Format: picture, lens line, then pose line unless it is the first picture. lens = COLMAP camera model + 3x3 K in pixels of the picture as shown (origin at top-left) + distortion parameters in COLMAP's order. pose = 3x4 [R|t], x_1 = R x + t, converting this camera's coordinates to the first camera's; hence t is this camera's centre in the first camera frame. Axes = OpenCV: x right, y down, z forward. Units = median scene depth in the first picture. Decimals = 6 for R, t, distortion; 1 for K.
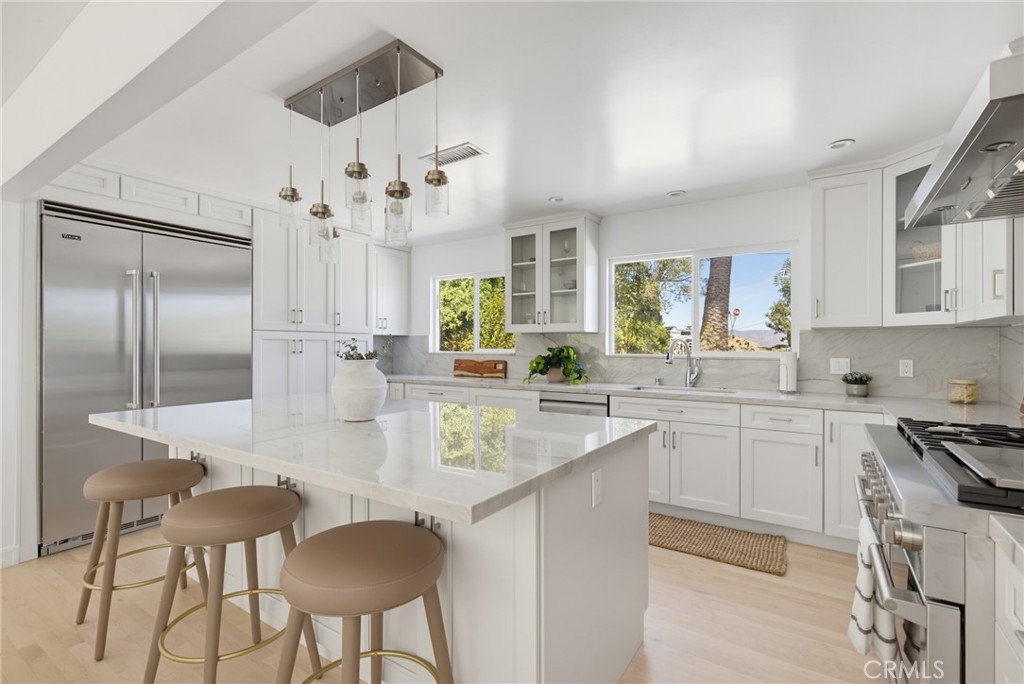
lens RADIAL K [[471.0, 0, 510.4], [0, 471.0, 343.9], [0, 0, 1]] dist [-0.000436, 0.000940]
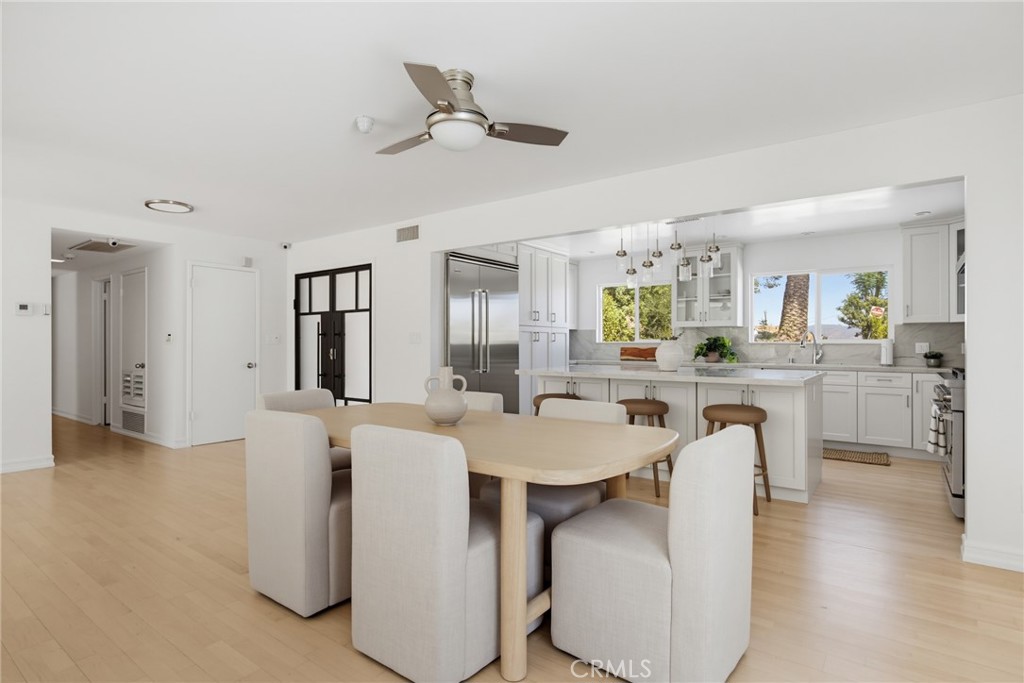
lens RADIAL K [[532.0, 0, 513.6], [0, 532.0, 338.7], [0, 0, 1]] dist [0.001238, 0.000162]
pose [[0.999112, -0.001755, -0.042100, -0.445475], [0.001549, 0.999987, -0.004935, 0.018719], [0.042108, 0.004865, 0.999101, -0.631078]]
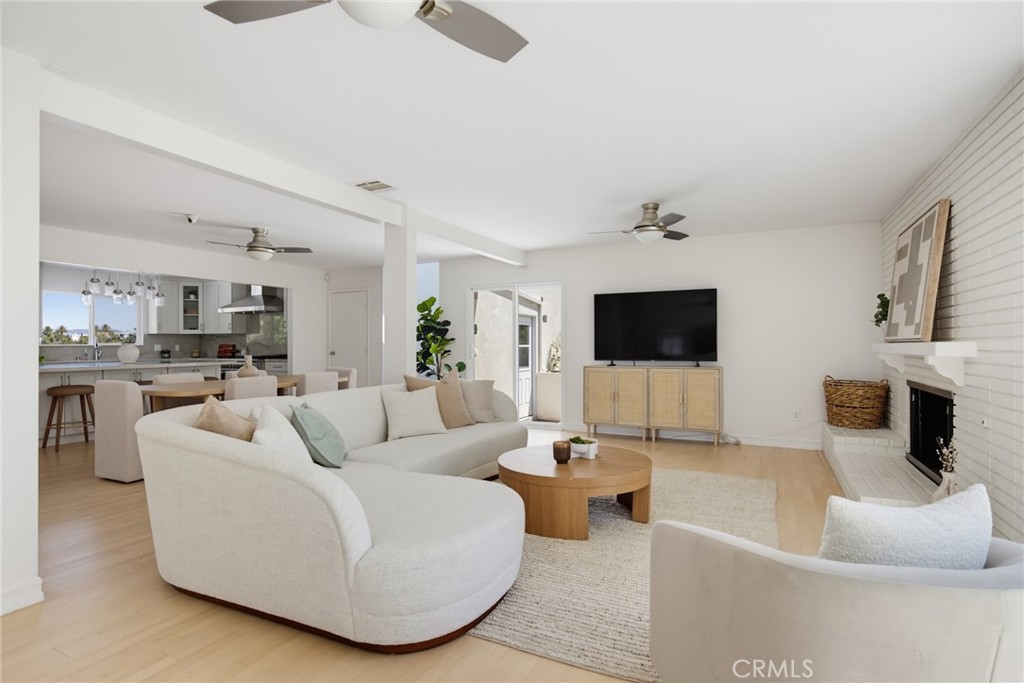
lens RADIAL K [[532.0, 0, 512.7], [0, 532.0, 342.7], [0, 0, 1]] dist [0.001238, 0.000162]
pose [[-0.138653, 0.003622, 0.990334, -2.066335], [0.002364, 0.999992, -0.003327, 0.026832], [-0.990338, 0.001880, -0.138660, -0.474037]]
